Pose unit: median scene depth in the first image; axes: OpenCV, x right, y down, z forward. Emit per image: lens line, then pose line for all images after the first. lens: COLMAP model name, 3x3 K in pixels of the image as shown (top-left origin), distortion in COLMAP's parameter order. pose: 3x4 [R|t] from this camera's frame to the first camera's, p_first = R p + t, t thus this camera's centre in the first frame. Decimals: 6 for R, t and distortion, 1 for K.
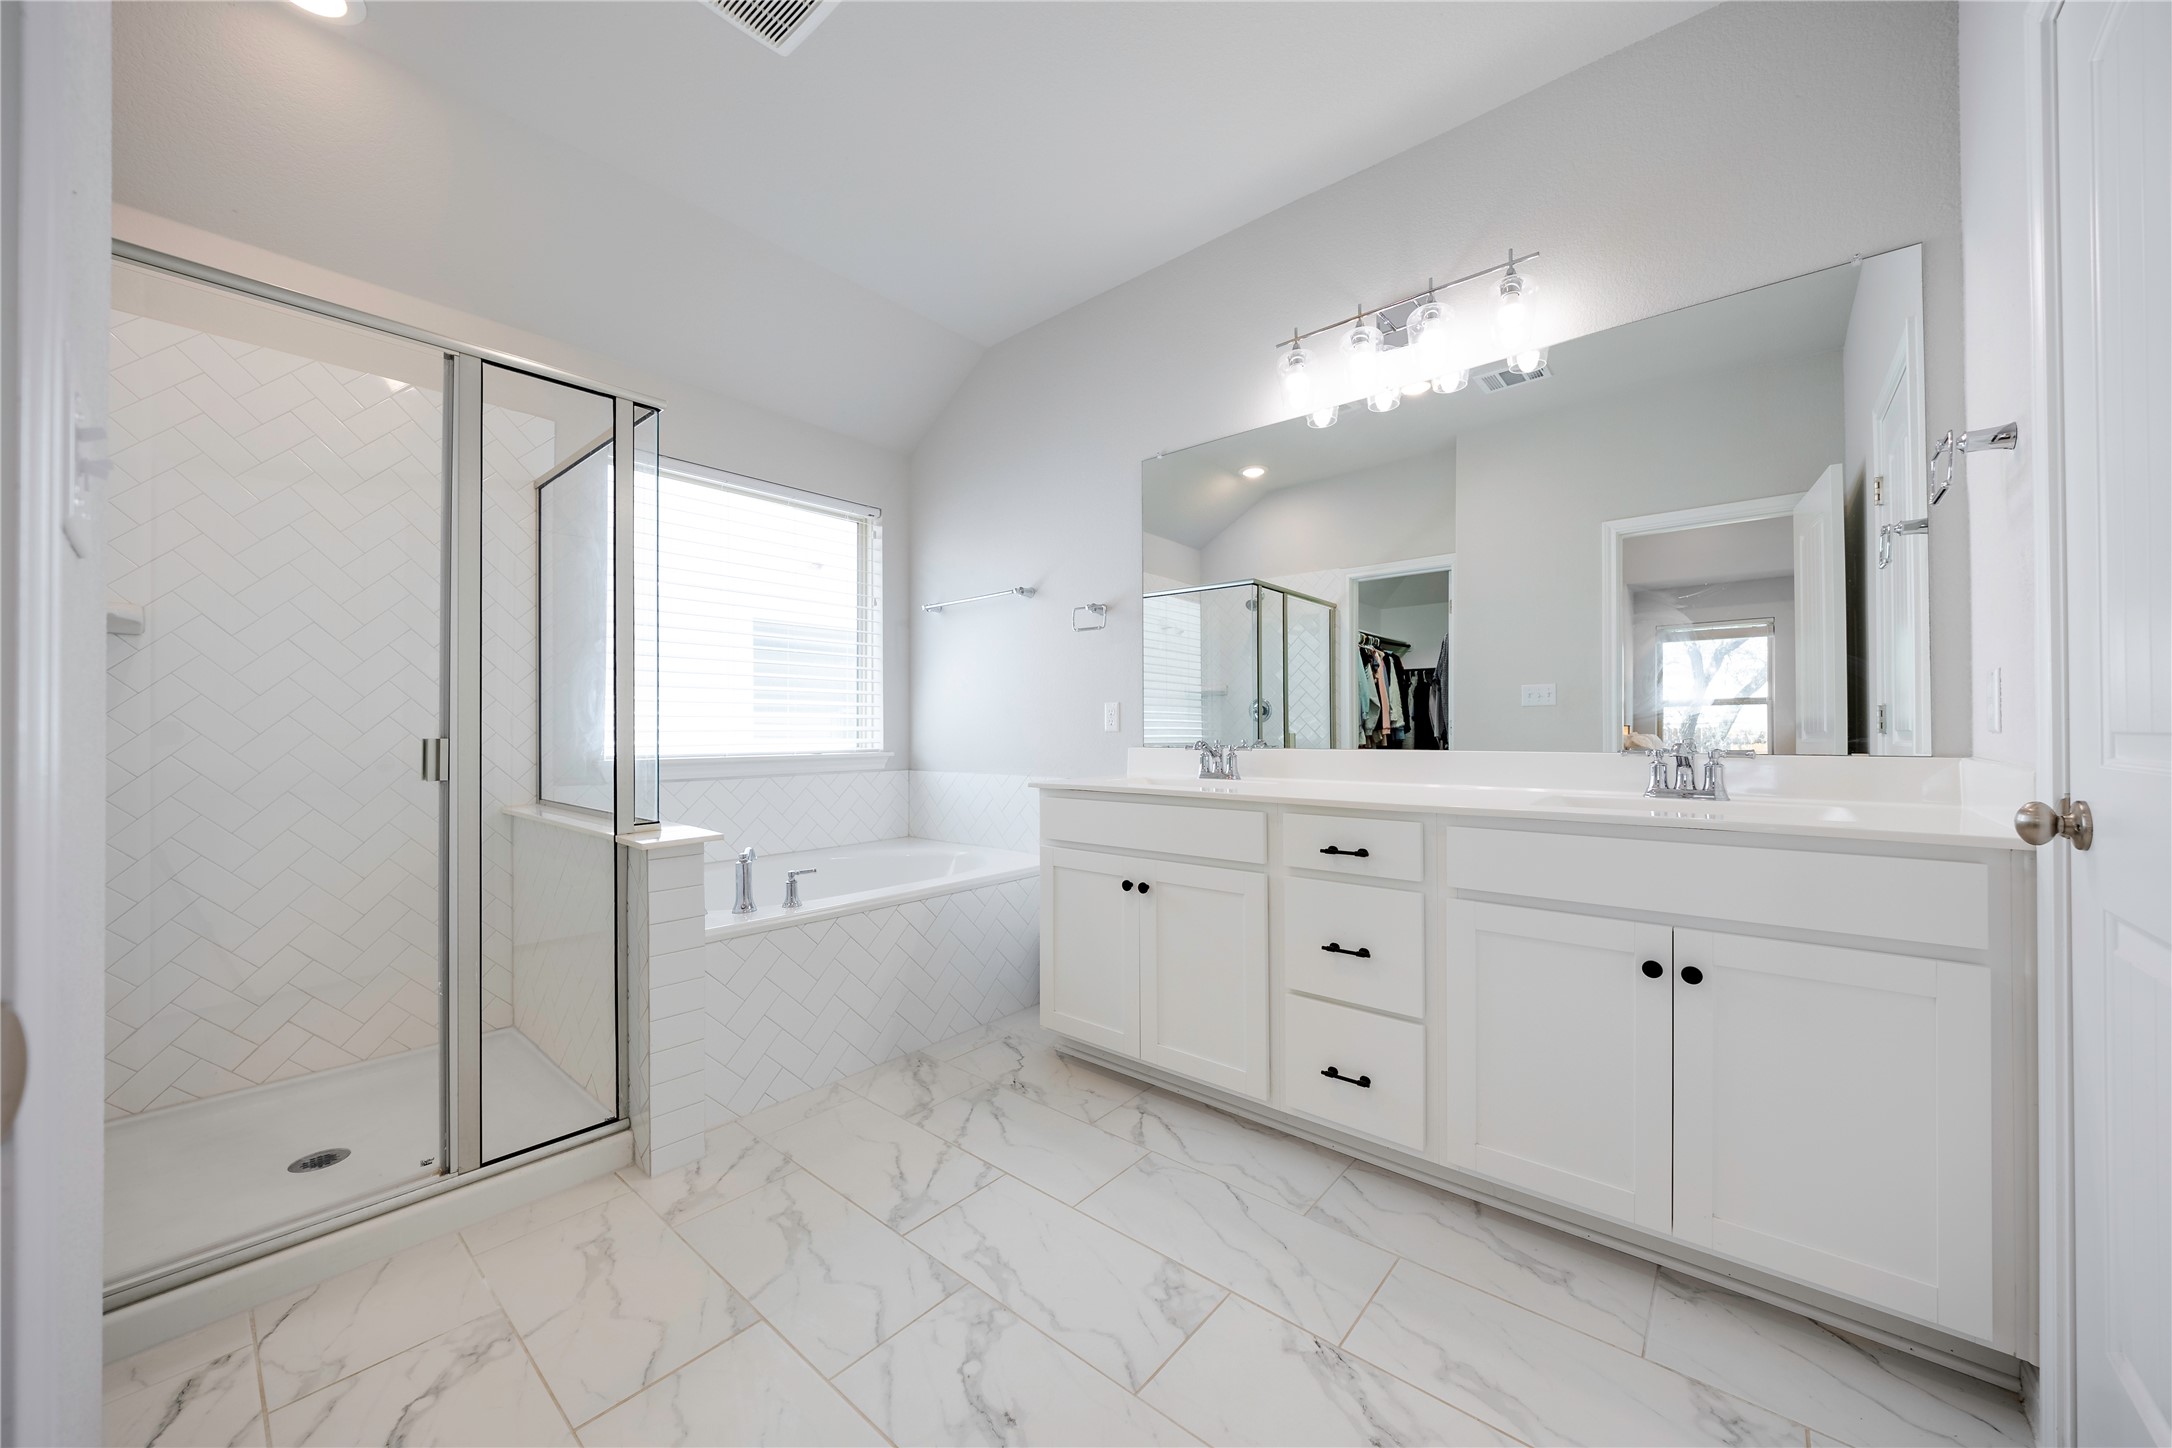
lens RADIAL K [[793.3, 0, 1080.7], [0, 793.3, 723.6], [0, 0, 1]] dist [-0.004231, -0.000869]
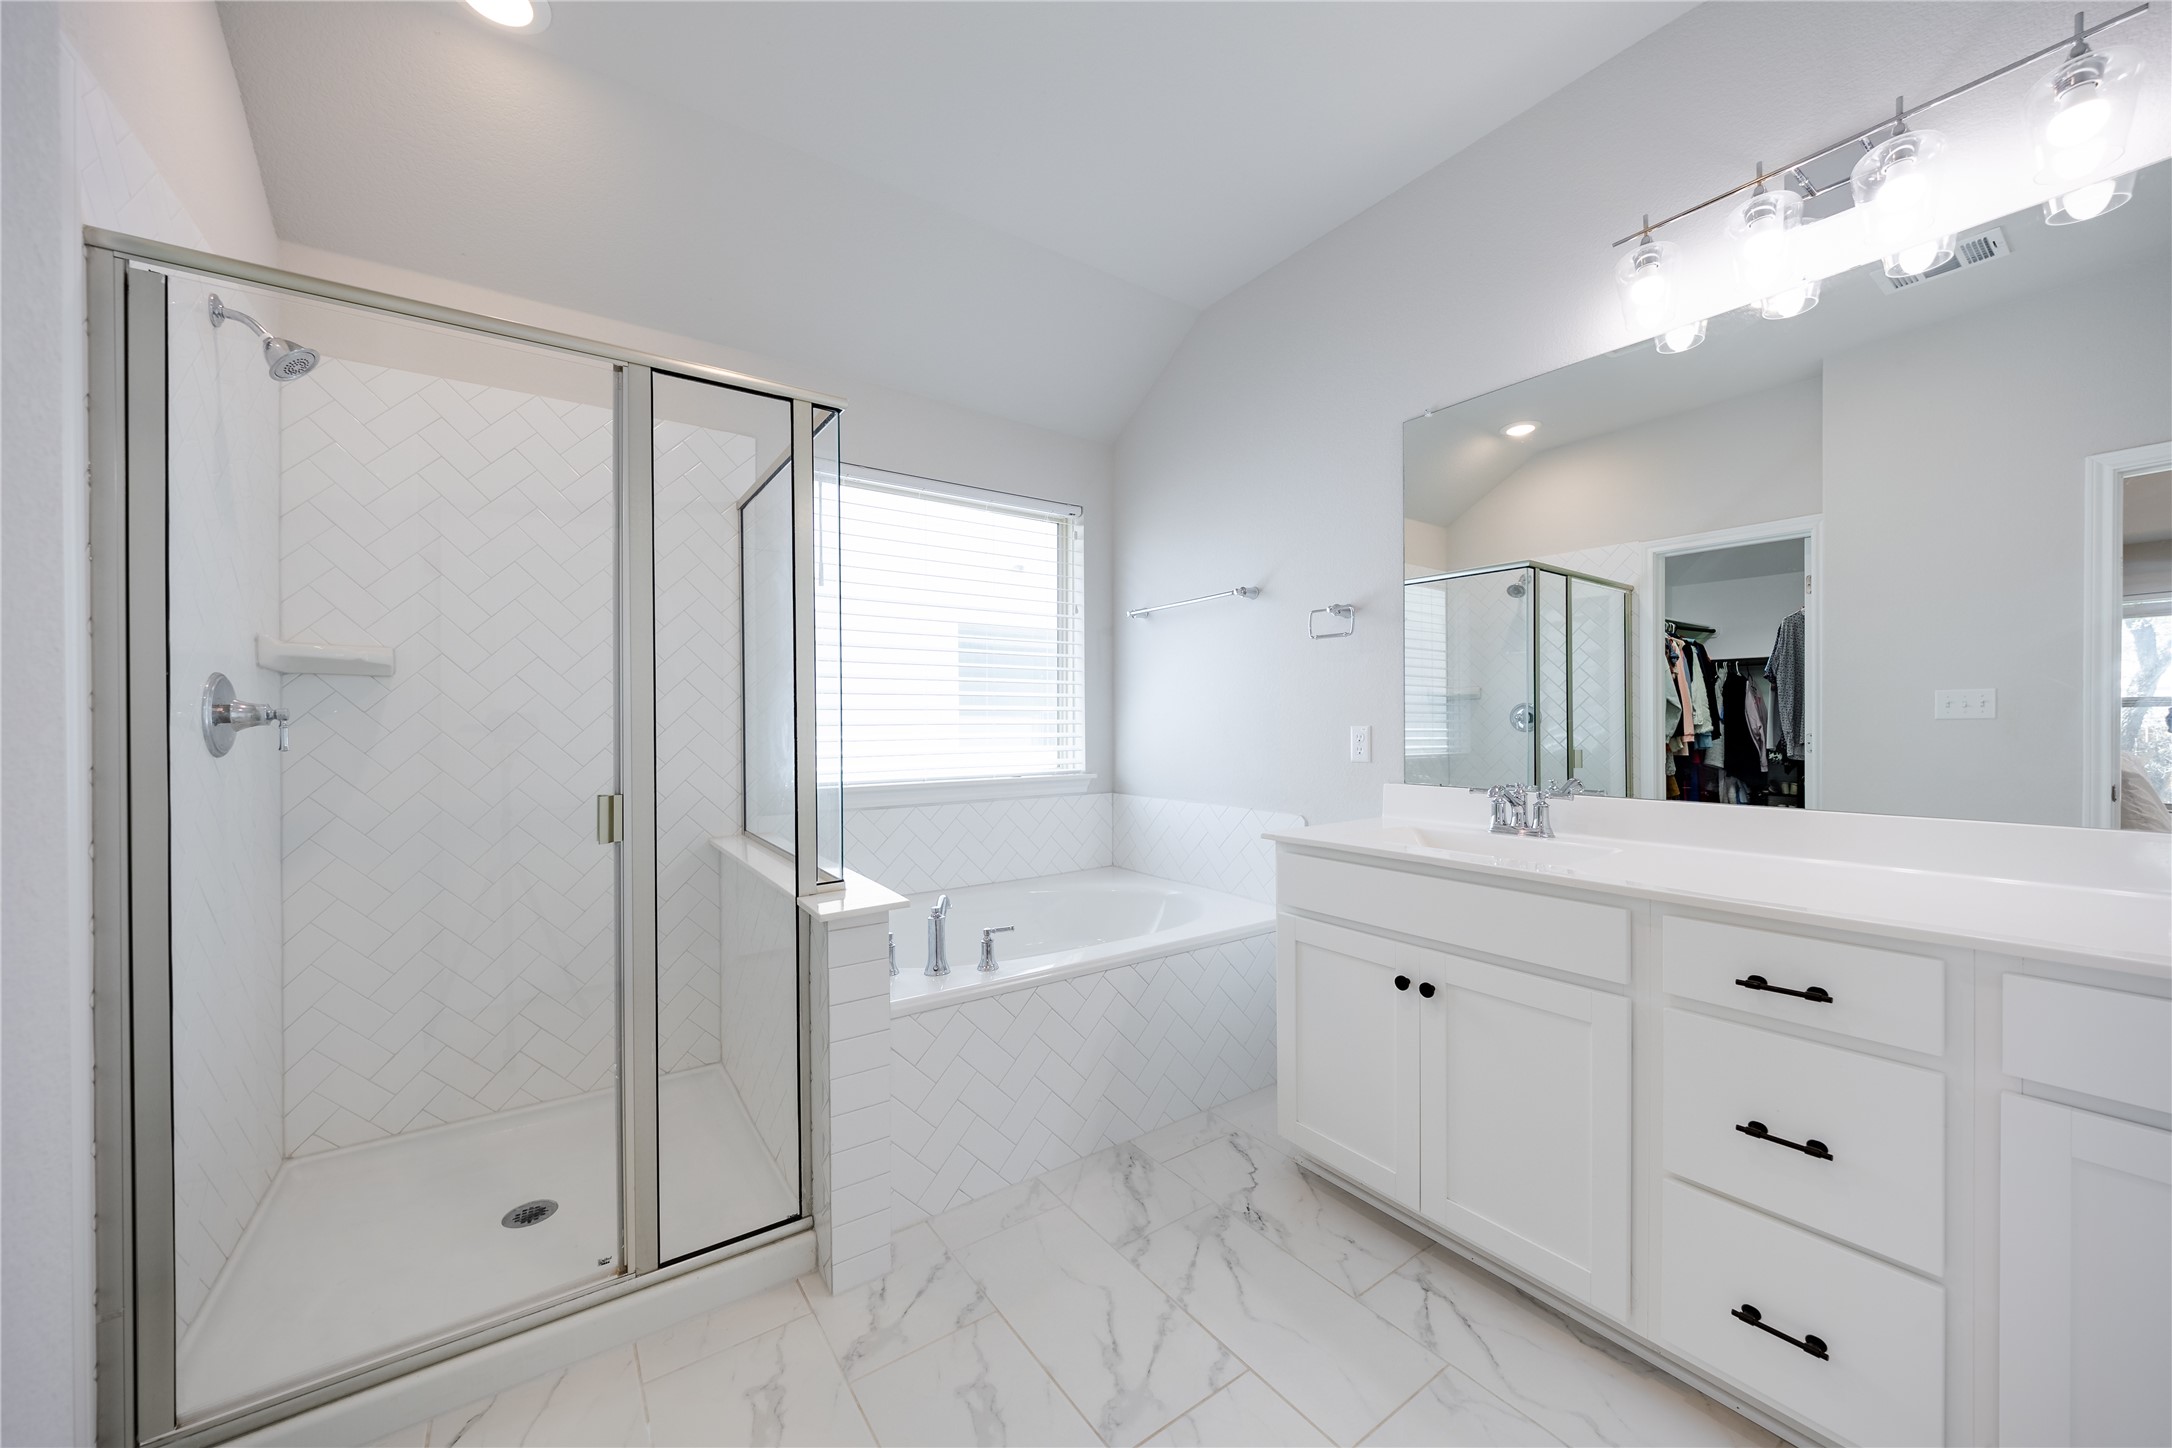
lens RADIAL K [[793.3, 0, 1080.0], [0, 793.3, 725.0], [0, 0, 1]] dist [-0.004231, -0.000869]
pose [[0.969797, -0.001136, -0.243909, -0.055496], [0.004635, 0.999894, 0.013771, -0.054568], [0.243868, -0.014486, 0.969700, 0.194659]]
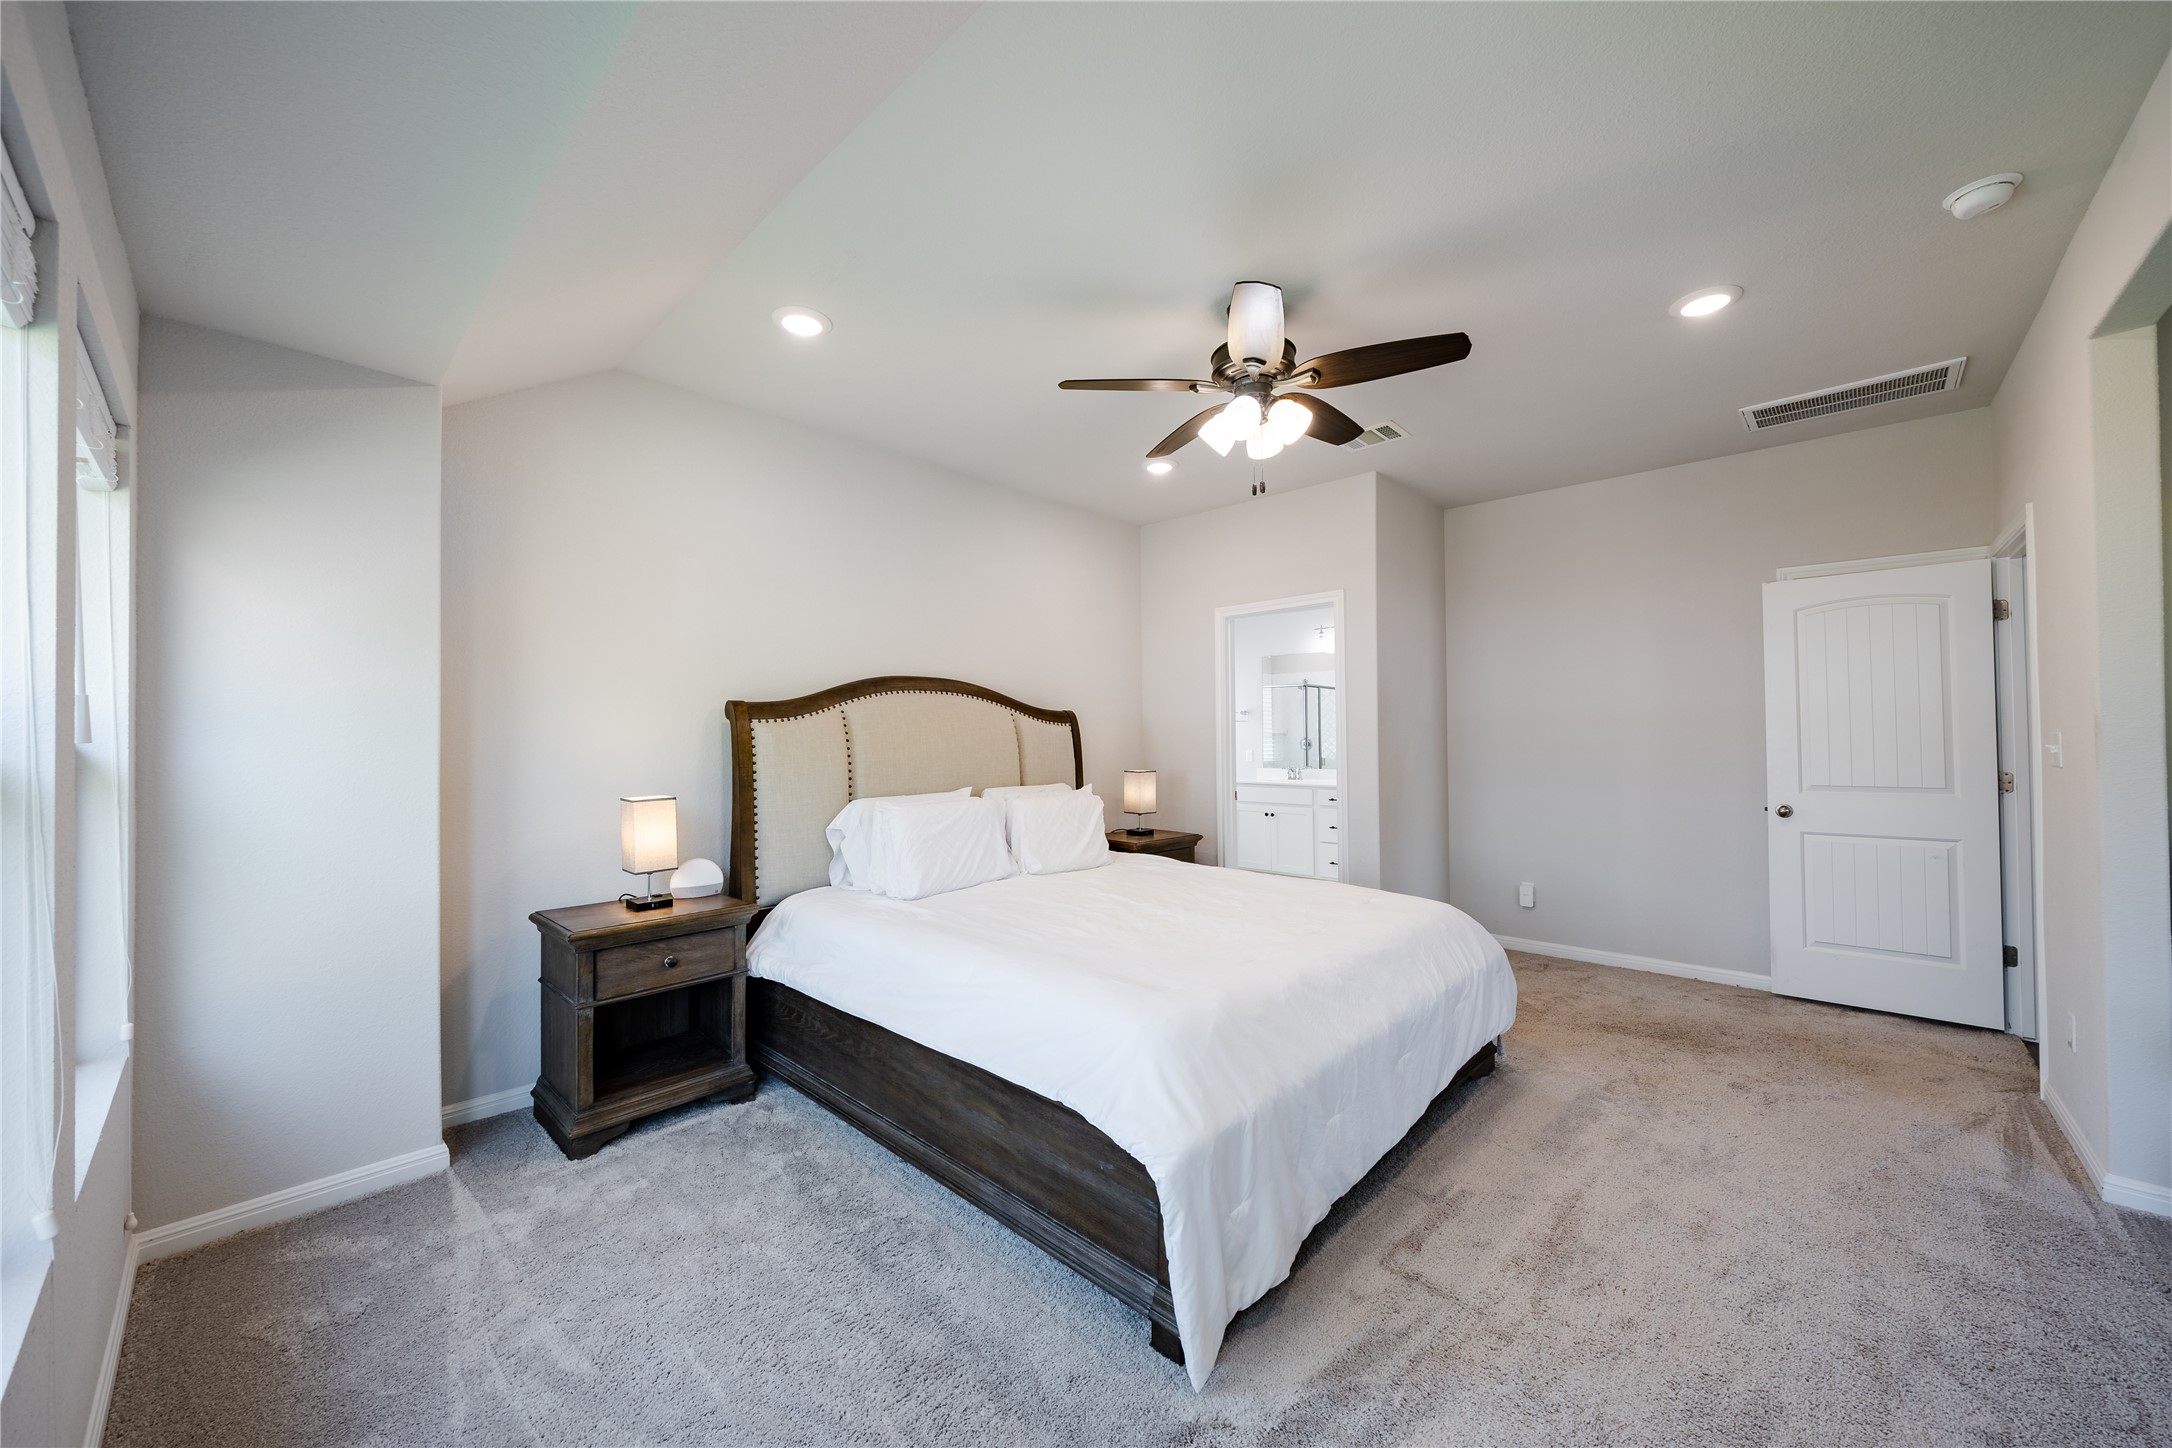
lens RADIAL K [[793.3, 0, 1080.9], [0, 793.3, 724.5], [0, 0, 1]] dist [-0.004231, -0.000869]
pose [[0.999098, 0.001384, -0.042439, -0.528724], [-0.001512, 0.999994, -0.002987, -0.132294], [0.042435, 0.003049, 0.999095, -2.099088]]
